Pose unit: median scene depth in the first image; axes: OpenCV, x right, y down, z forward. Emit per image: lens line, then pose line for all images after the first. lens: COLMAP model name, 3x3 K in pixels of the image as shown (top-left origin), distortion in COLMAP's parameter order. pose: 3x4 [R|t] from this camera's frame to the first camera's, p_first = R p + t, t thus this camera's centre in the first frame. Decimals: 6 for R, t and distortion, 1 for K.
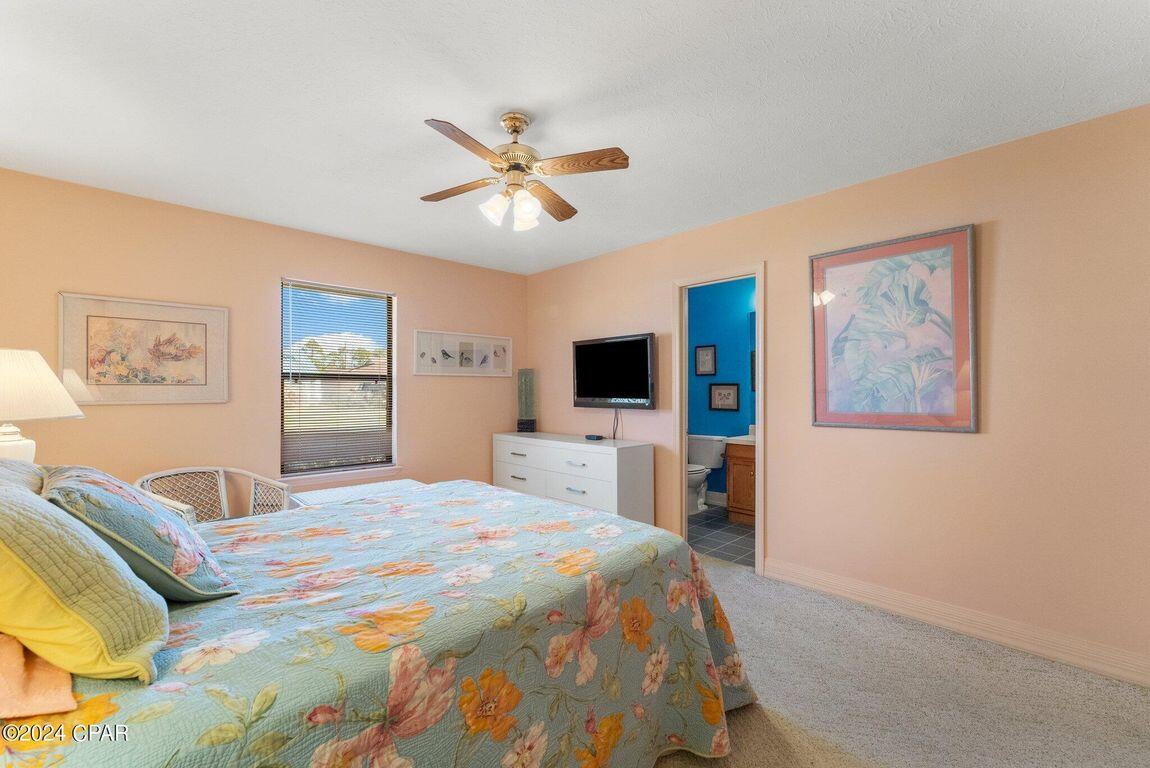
lens RADIAL K [[486.1, 0, 570.6], [0, 486.1, 388.0], [0, 0, 1]] dist [-0.001073, -0.000122]
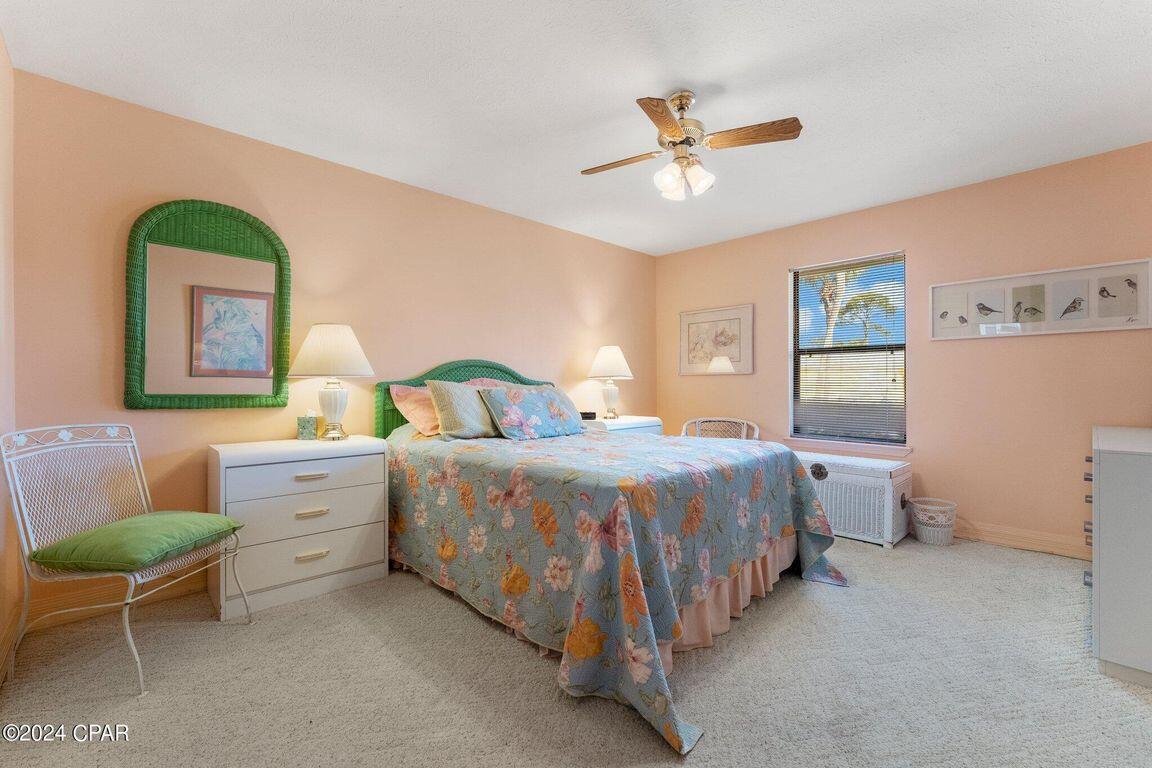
lens RADIAL K [[487.0, 0, 571.6], [0, 487.0, 388.0], [0, 0, 1]] dist [-0.001073, -0.000122]
pose [[-0.006927, 0.005425, -0.999961, 0.737061], [0.002264, 0.999983, 0.005409, 0.069147], [0.999973, -0.002226, -0.006939, 0.568222]]
